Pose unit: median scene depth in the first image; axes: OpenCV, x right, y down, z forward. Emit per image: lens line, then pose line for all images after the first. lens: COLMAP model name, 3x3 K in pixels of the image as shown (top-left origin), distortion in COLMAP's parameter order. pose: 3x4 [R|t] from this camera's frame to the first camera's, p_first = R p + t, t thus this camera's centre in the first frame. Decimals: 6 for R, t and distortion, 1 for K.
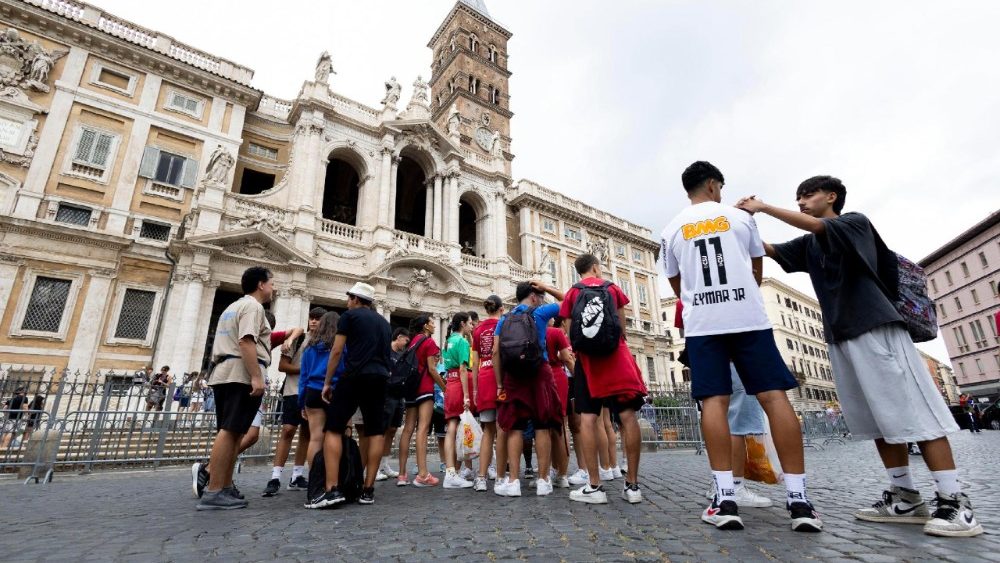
lens RADIAL K [[465.1, 0, 499.9], [0, 465.1, 282.3], [0, 0, 1]] dist [0.001566, -0.000528]
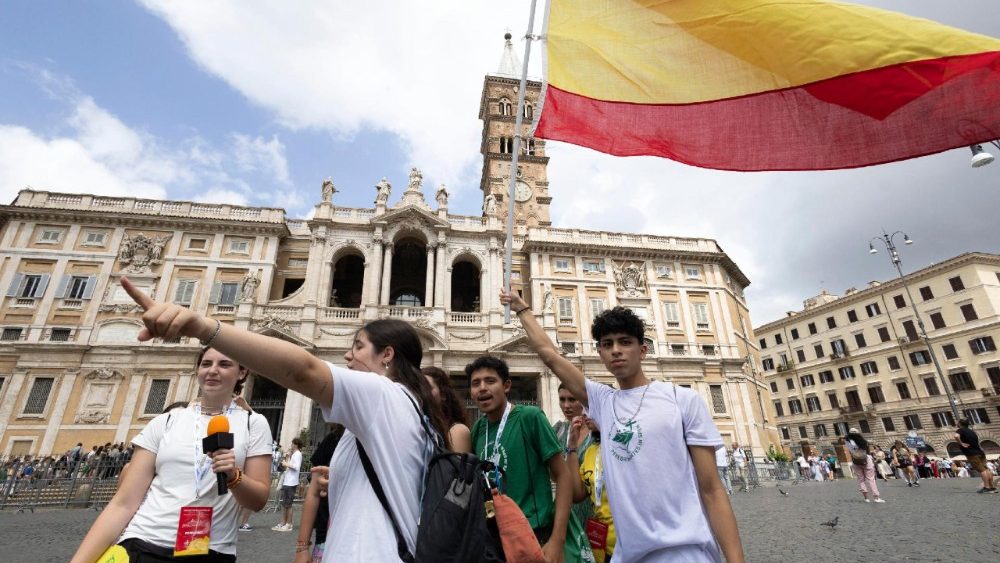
lens RADIAL K [[465.1, 0, 497.8], [0, 465.1, 279.9], [0, 0, 1]] dist [0.001566, -0.000528]
pose [[0.885596, -0.172778, -0.431124, 0.569983], [0.145193, 0.984698, -0.096380, -0.016196], [0.441179, 0.022758, 0.897130, 0.036322]]
